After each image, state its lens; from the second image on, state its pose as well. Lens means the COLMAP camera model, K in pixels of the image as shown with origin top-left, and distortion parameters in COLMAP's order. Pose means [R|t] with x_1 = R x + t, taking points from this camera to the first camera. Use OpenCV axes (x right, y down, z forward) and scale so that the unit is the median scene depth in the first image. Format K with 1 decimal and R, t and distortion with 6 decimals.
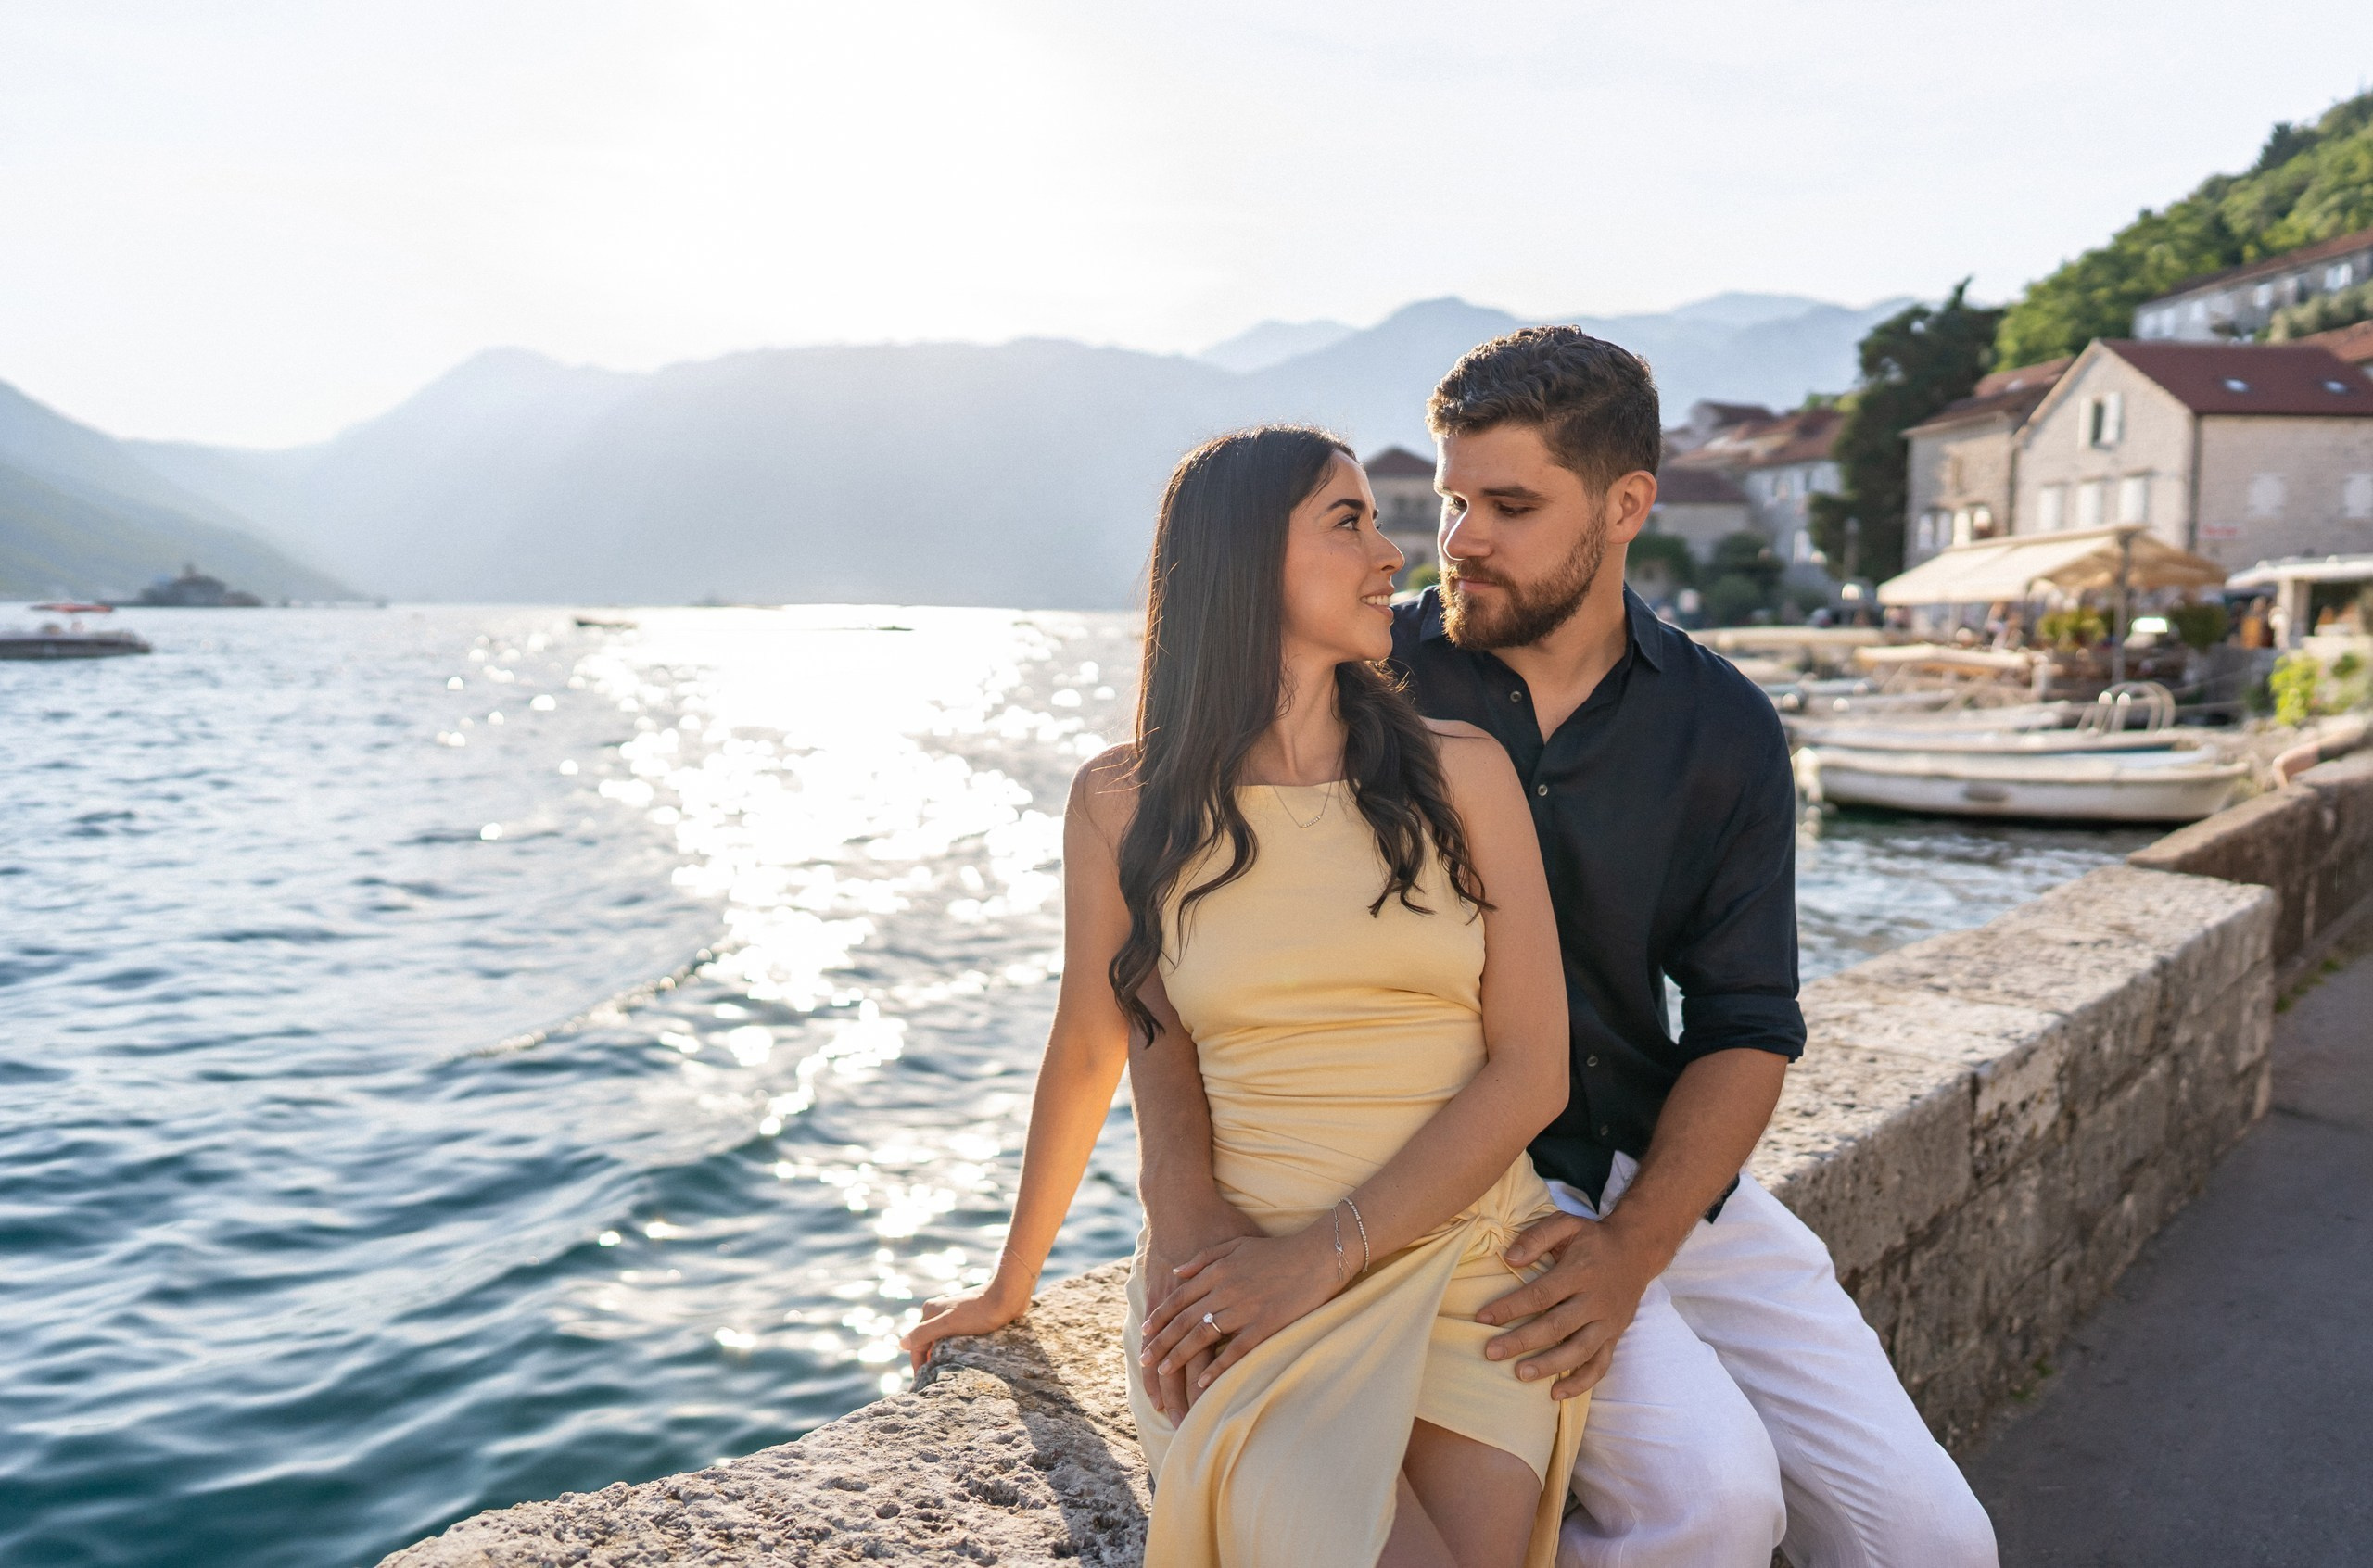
lens RADIAL K [[1619.7, 0, 1182.8], [0, 1619.7, 775.0], [0, 0, 1]] dist [-0.001271, 0.002631]
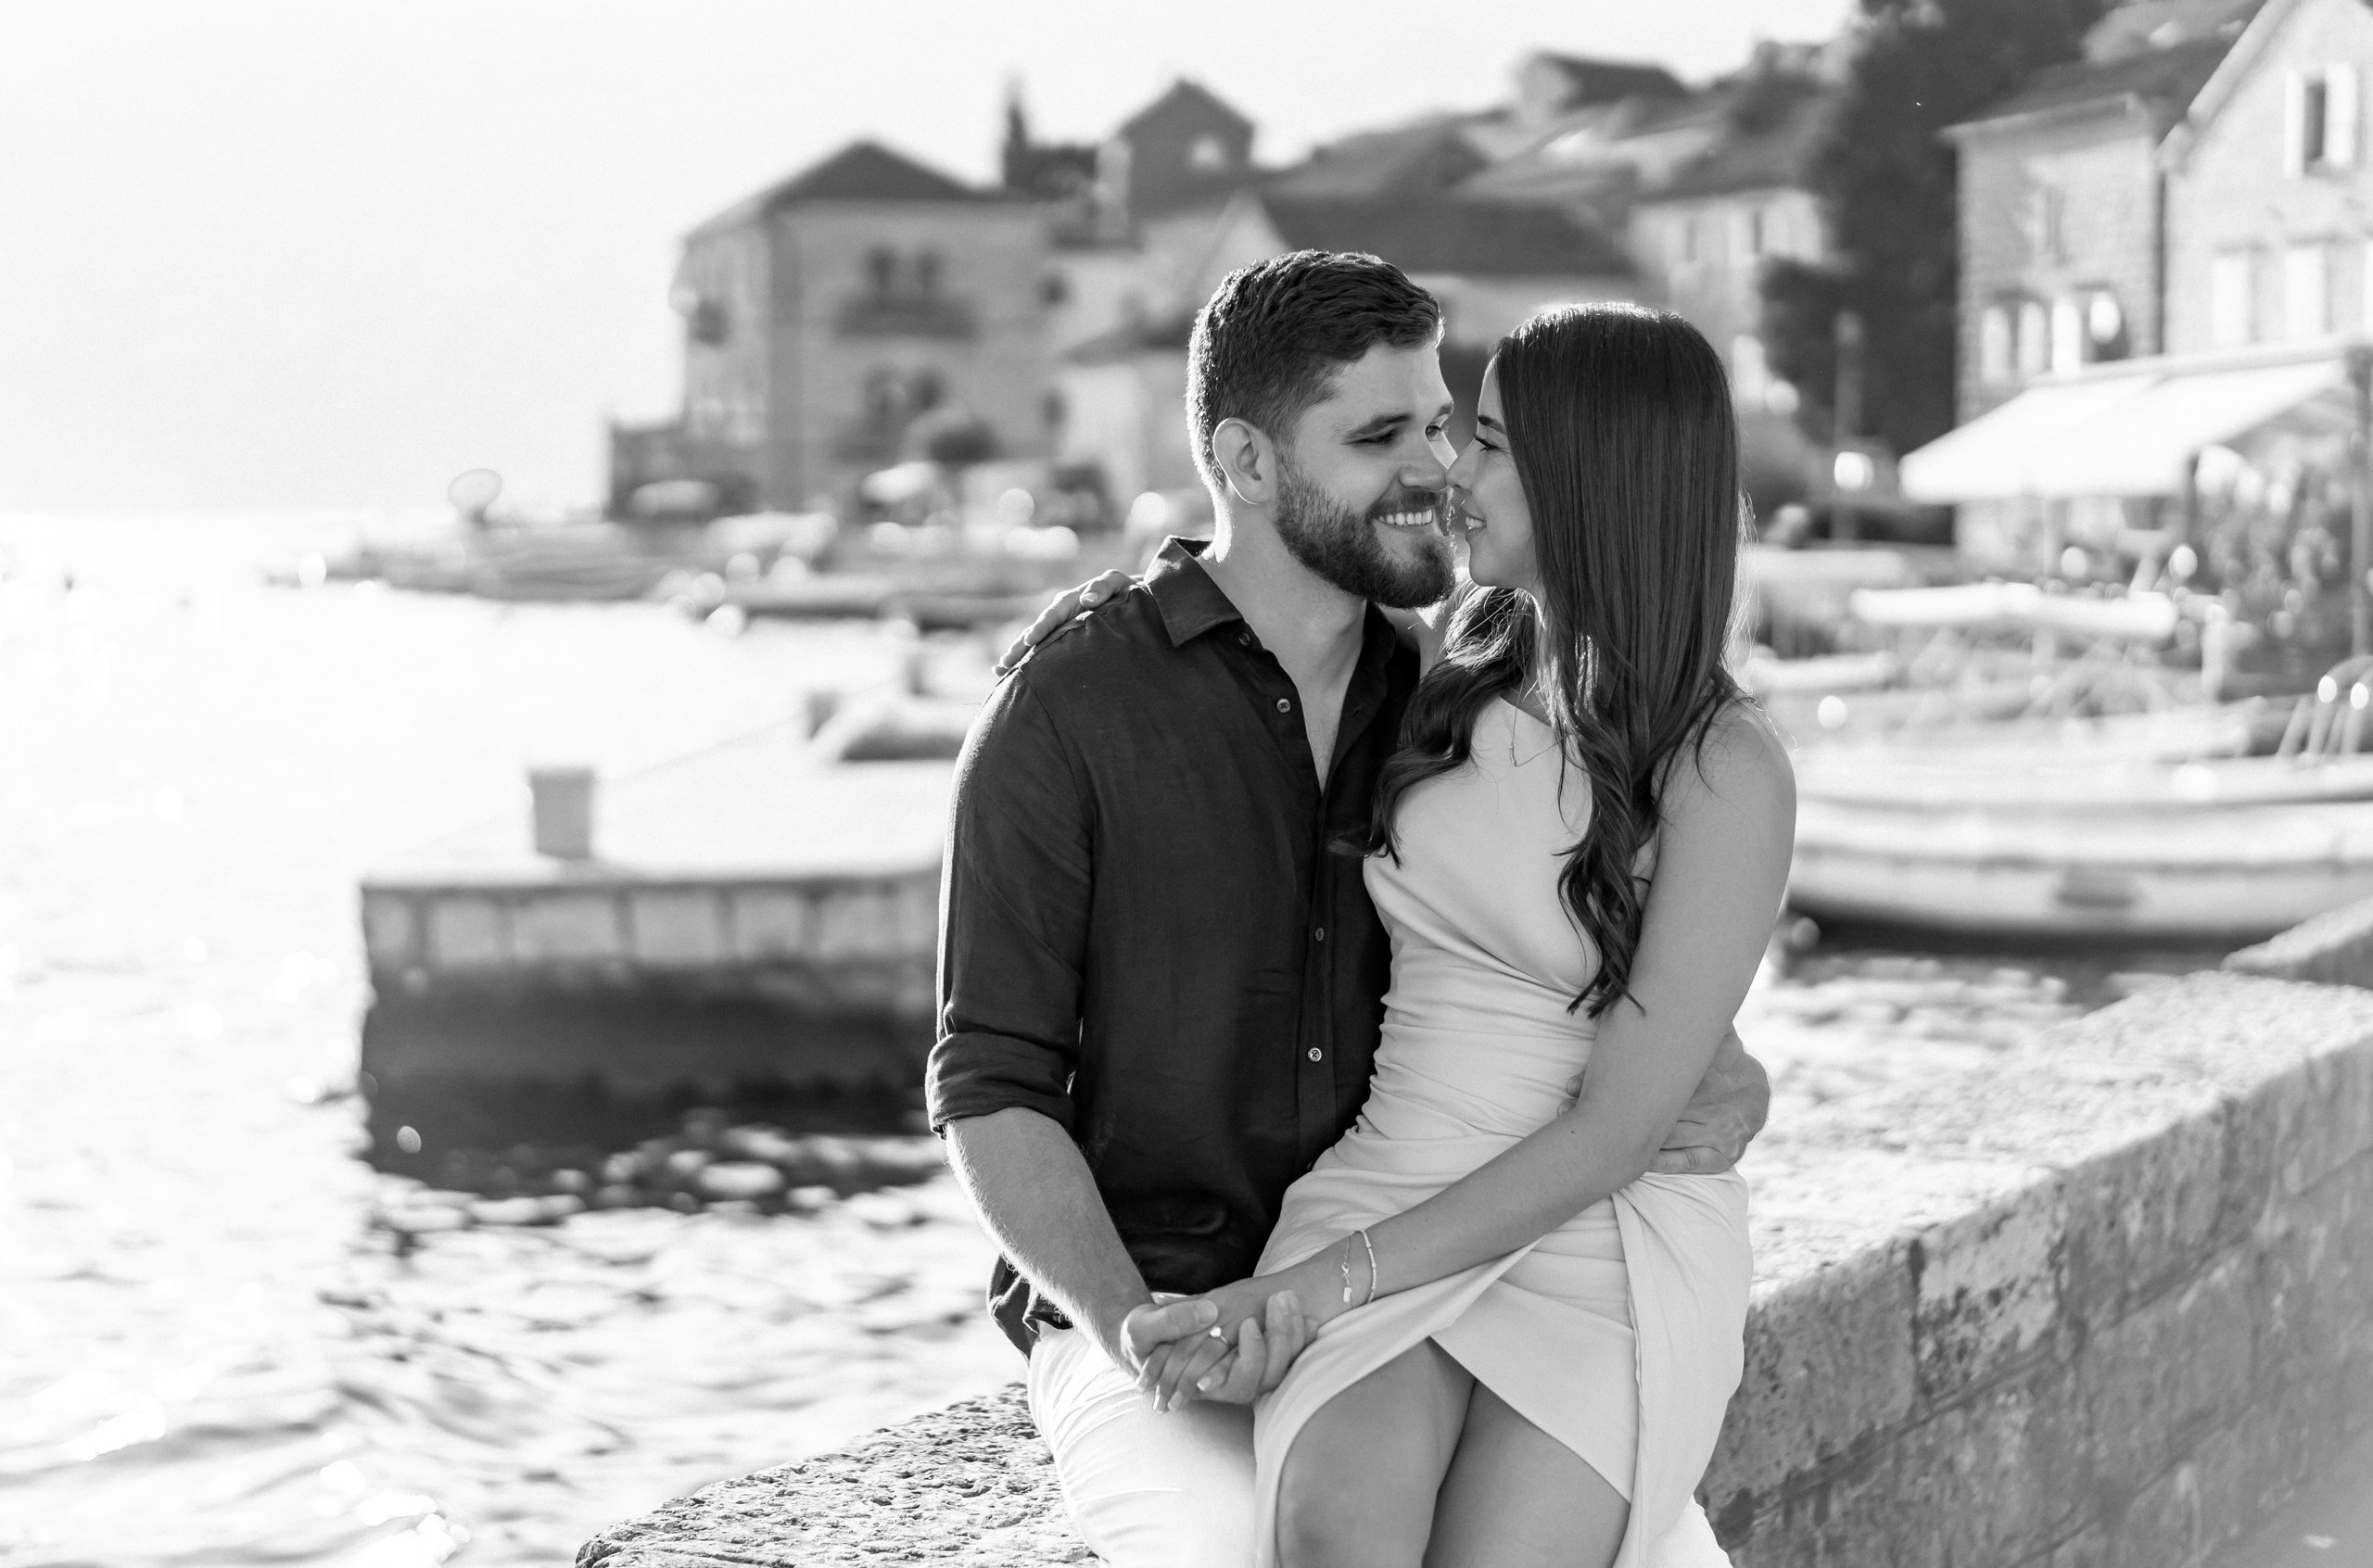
lens RADIAL K [[3905.5, 0, 1186.5], [0, 3905.5, 784.0], [0, 0, 1]] dist [0.019564, -0.150264]
pose [[0.976760, -0.016964, 0.213661, -0.120594], [0.023140, 0.999383, -0.026438, 0.019979], [-0.213081, 0.030767, 0.976550, -0.408787]]
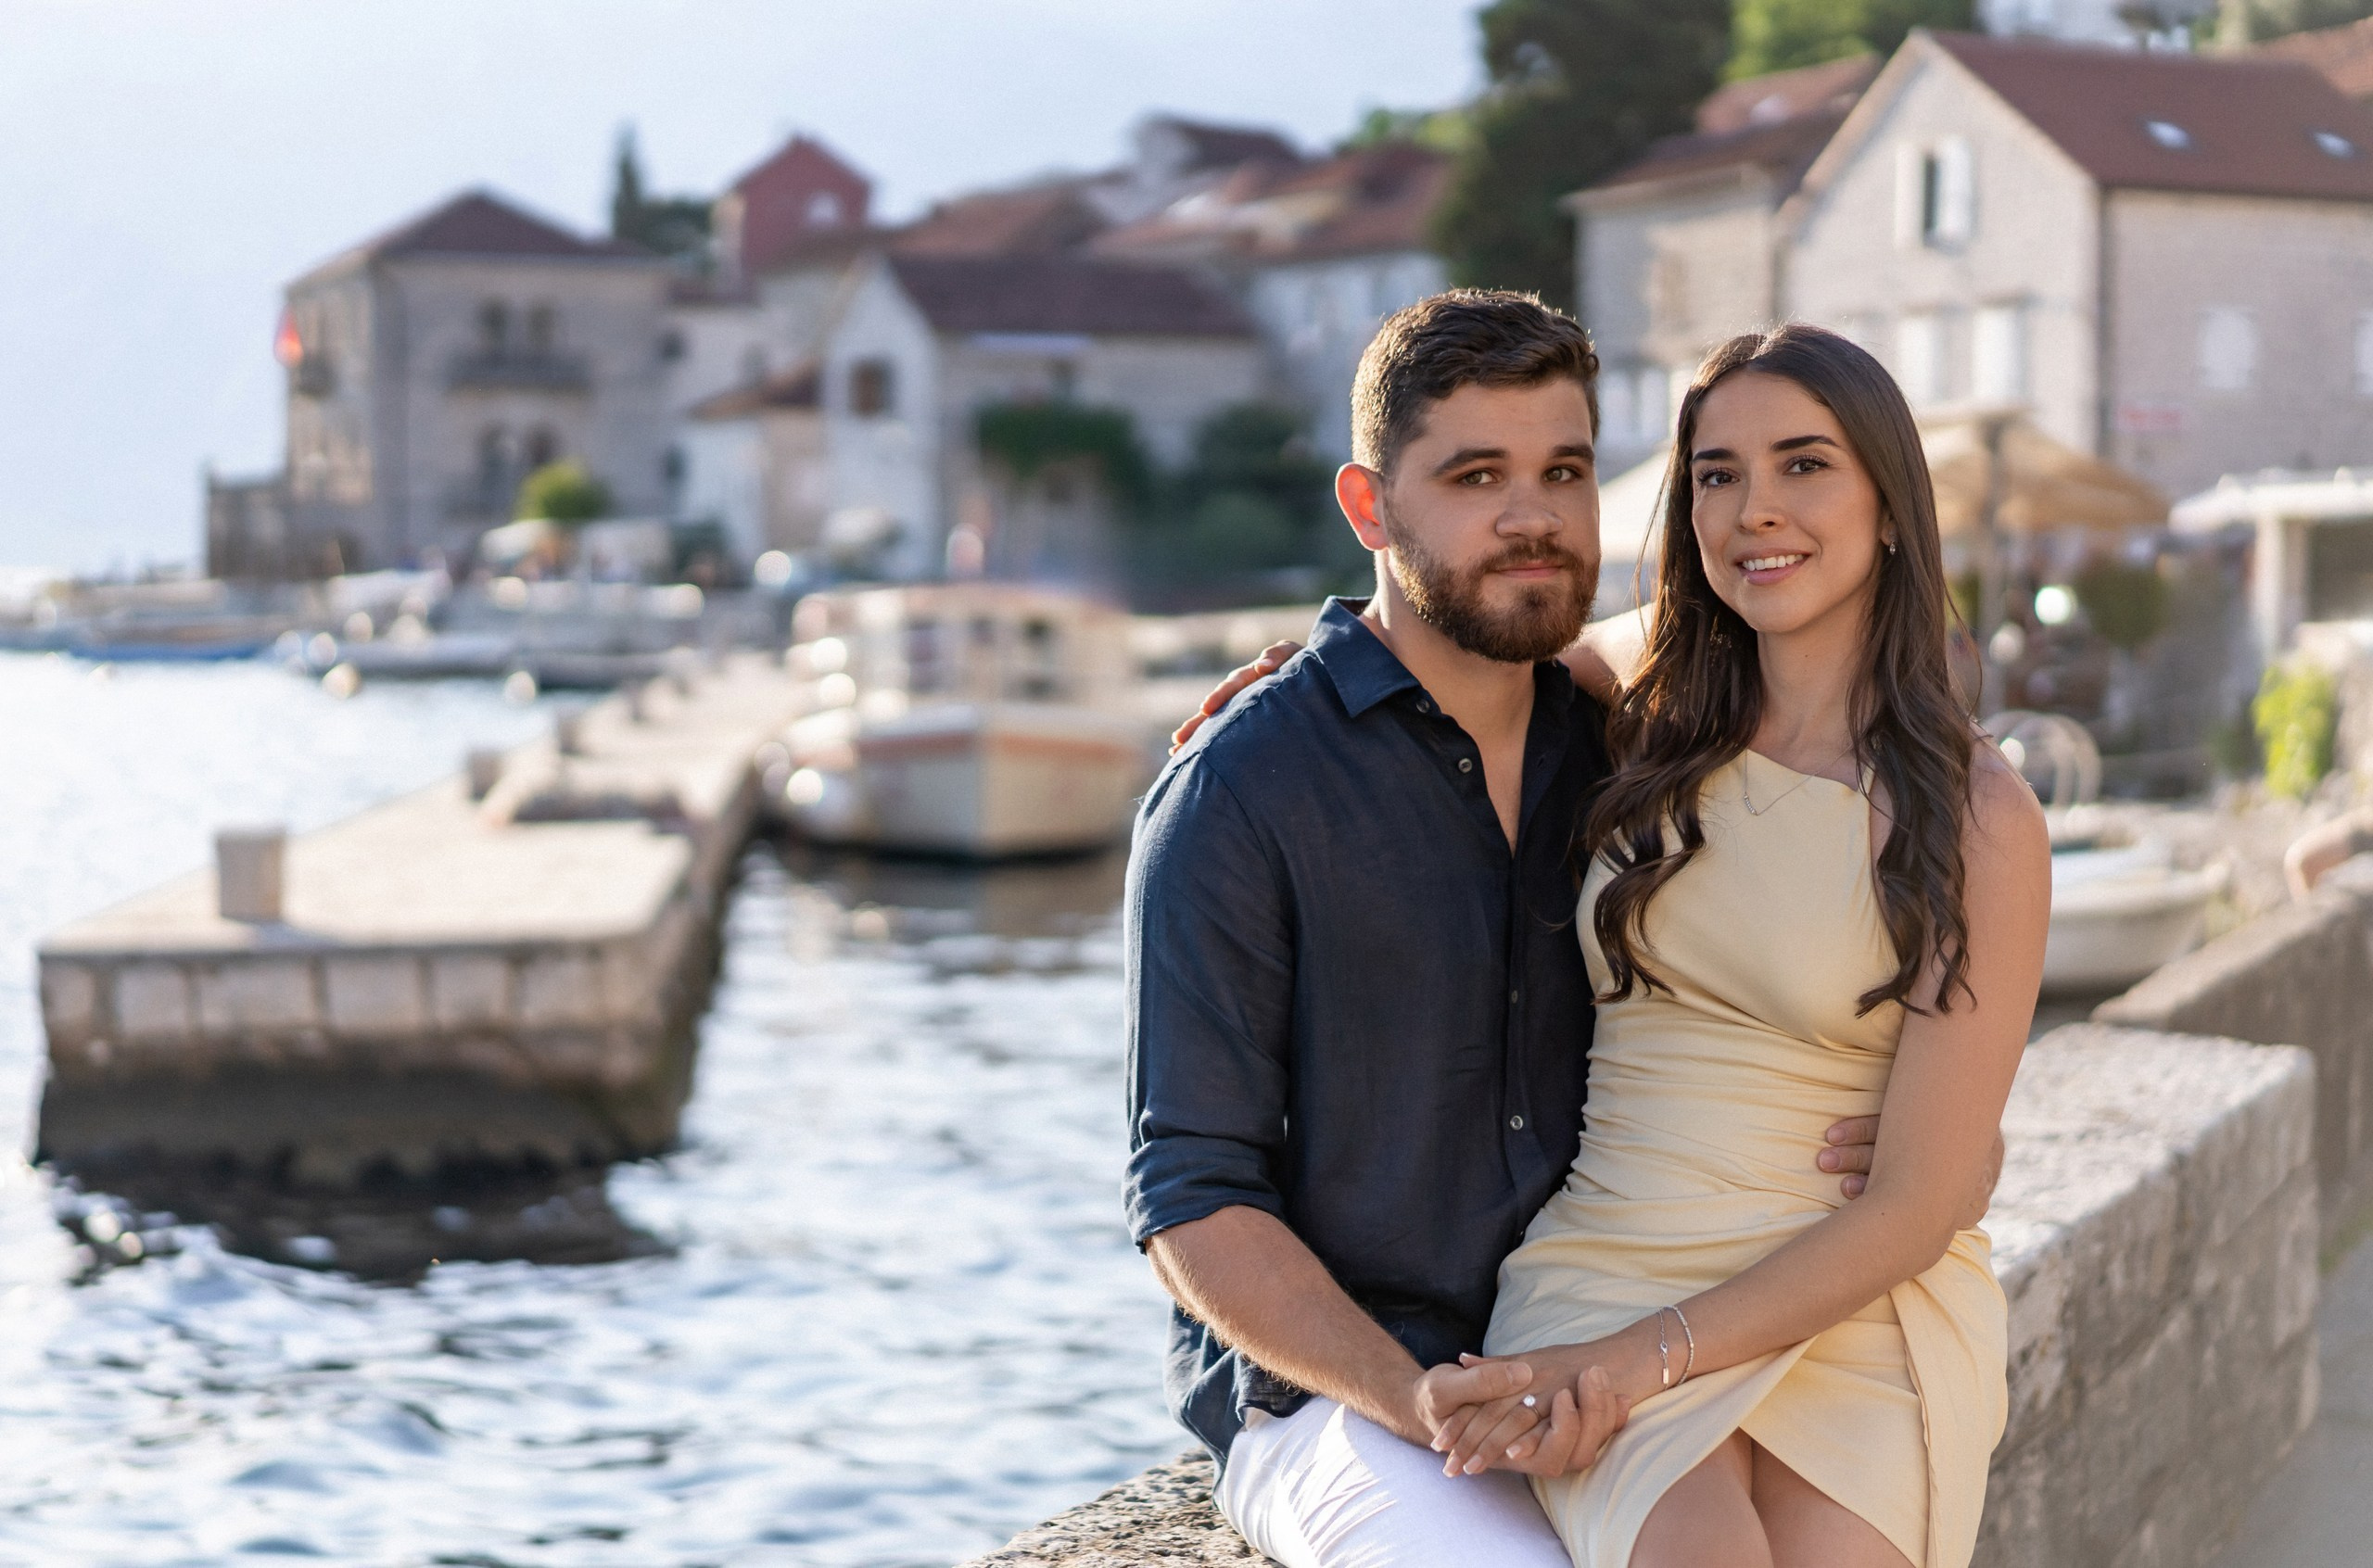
lens RADIAL K [[3905.5, 0, 1186.5], [0, 3905.5, 784.0], [0, 0, 1]] dist [0.019564, -0.150264]
pose [[0.946538, -0.015425, 0.322222, -0.246285], [0.029705, 0.998780, -0.039447, 0.017890], [-0.321220, 0.046910, 0.945842, -0.321262]]
